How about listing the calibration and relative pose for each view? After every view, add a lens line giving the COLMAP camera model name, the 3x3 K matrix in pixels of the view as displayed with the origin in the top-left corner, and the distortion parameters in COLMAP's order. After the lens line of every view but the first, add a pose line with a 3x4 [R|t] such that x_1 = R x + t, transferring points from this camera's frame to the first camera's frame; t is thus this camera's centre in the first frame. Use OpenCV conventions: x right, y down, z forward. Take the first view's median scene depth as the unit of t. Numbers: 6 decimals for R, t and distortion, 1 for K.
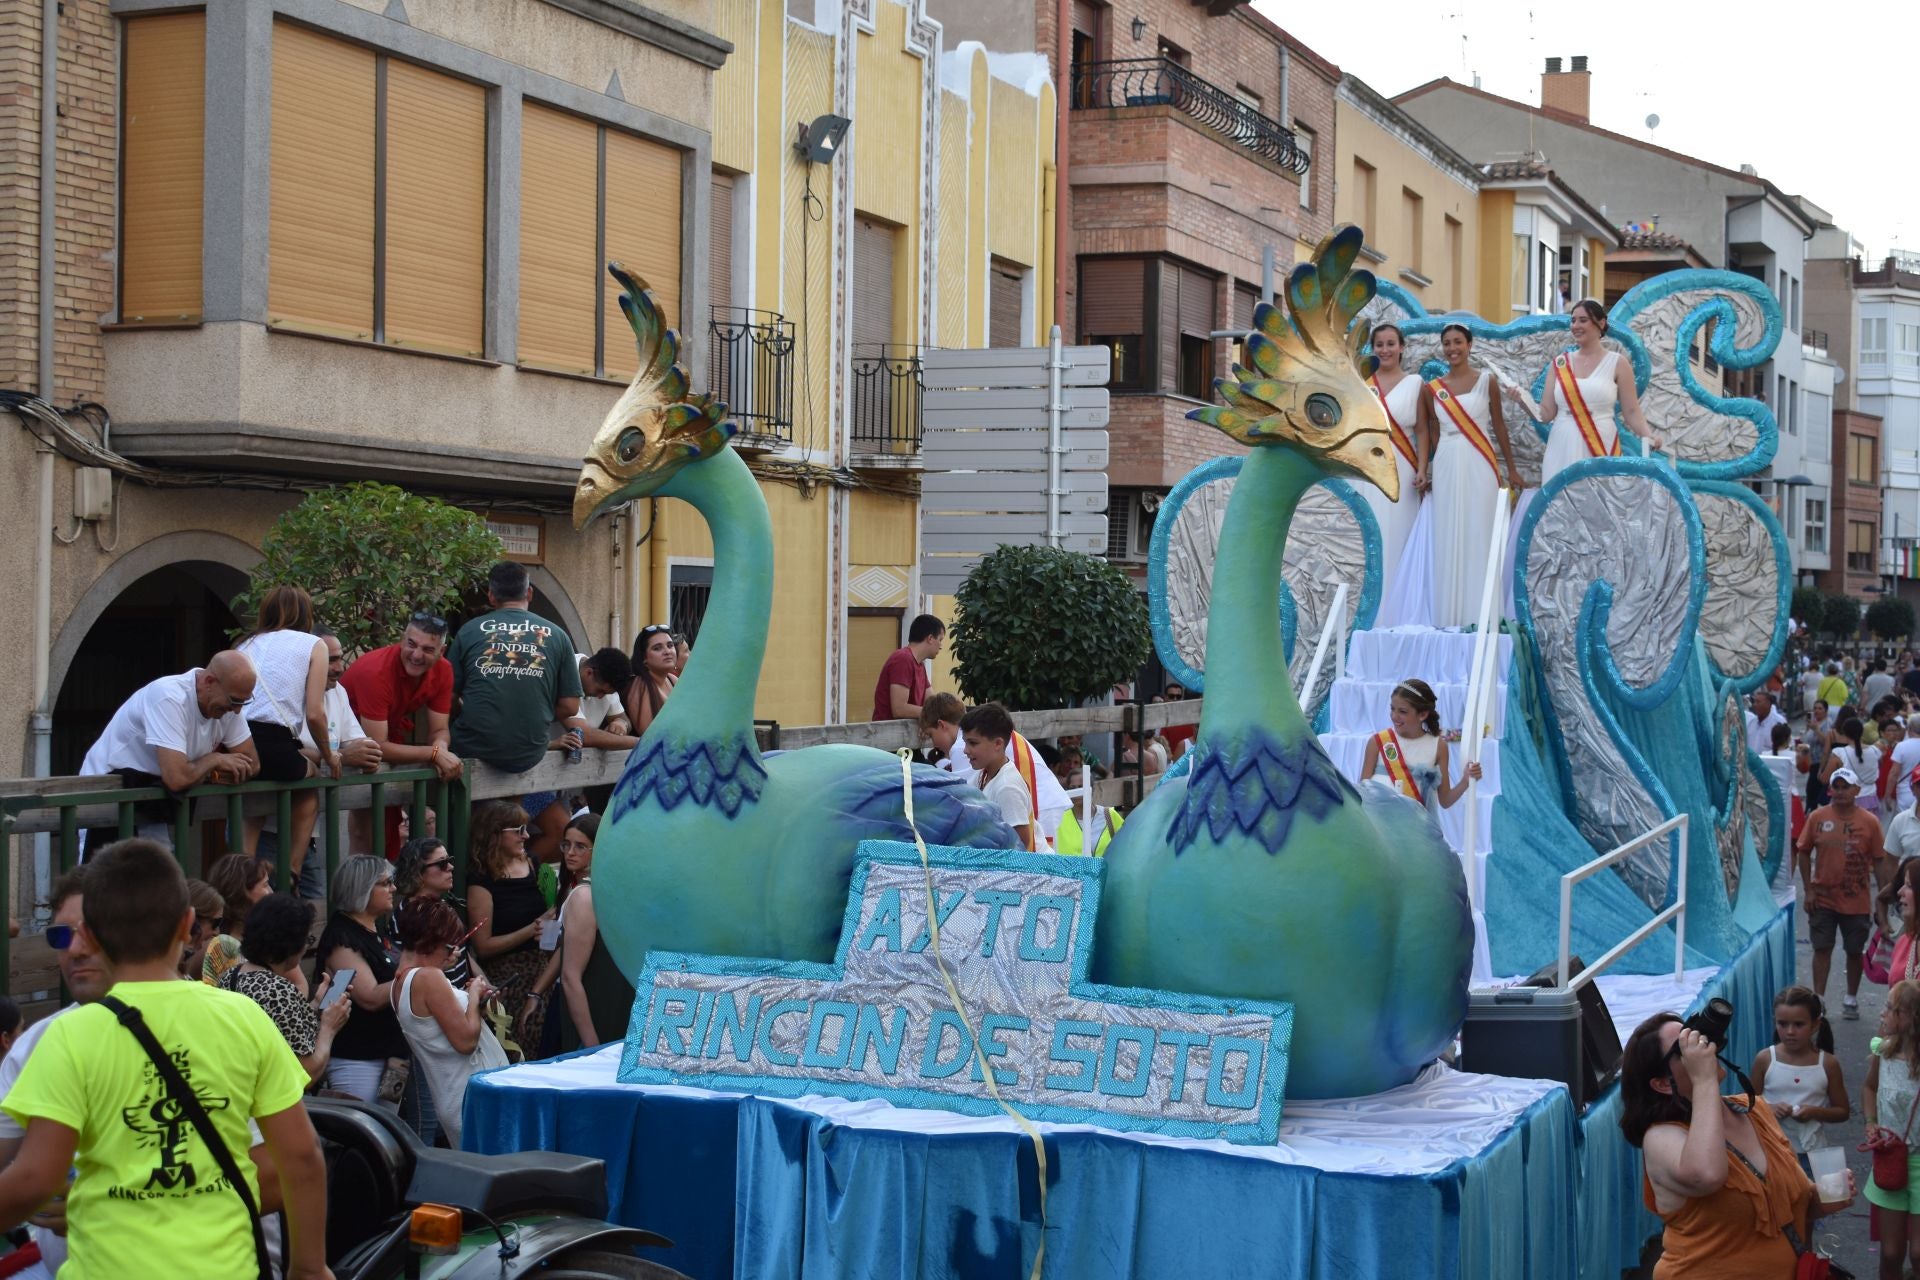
lens RADIAL K [[2674.3, 0, 960.0], [0, 2674.3, 640.0], [0, 0, 1]] dist [-0.050138, 0.032802]
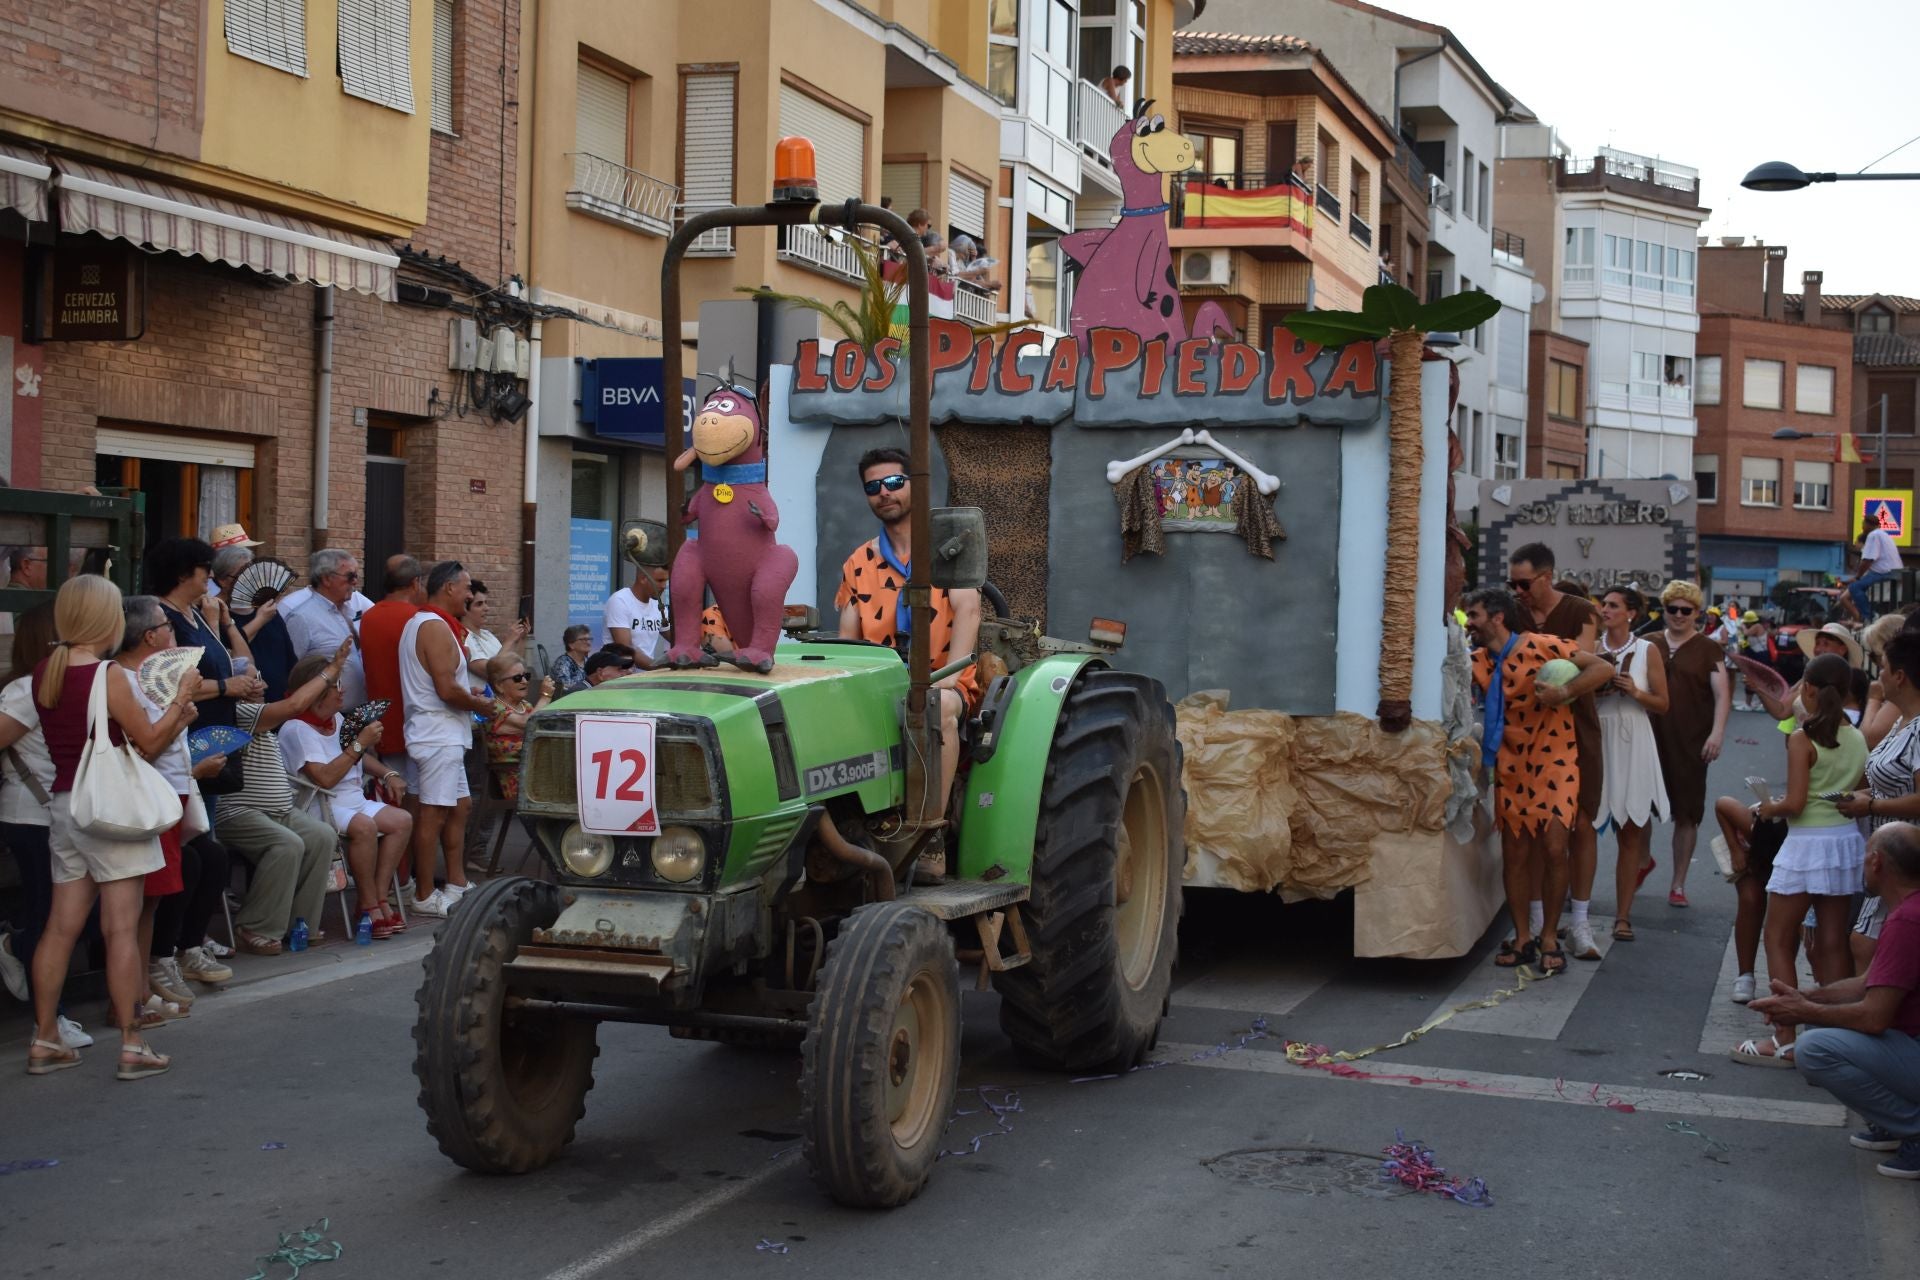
lens RADIAL K [[2674.3, 0, 960.0], [0, 2674.3, 640.0], [0, 0, 1]] dist [-0.050138, 0.032802]
pose [[0.995402, 0.006820, 0.095544, 0.067959], [-0.007380, 0.999958, 0.005512, 0.008200], [-0.095502, -0.006192, 0.995410, 0.174832]]
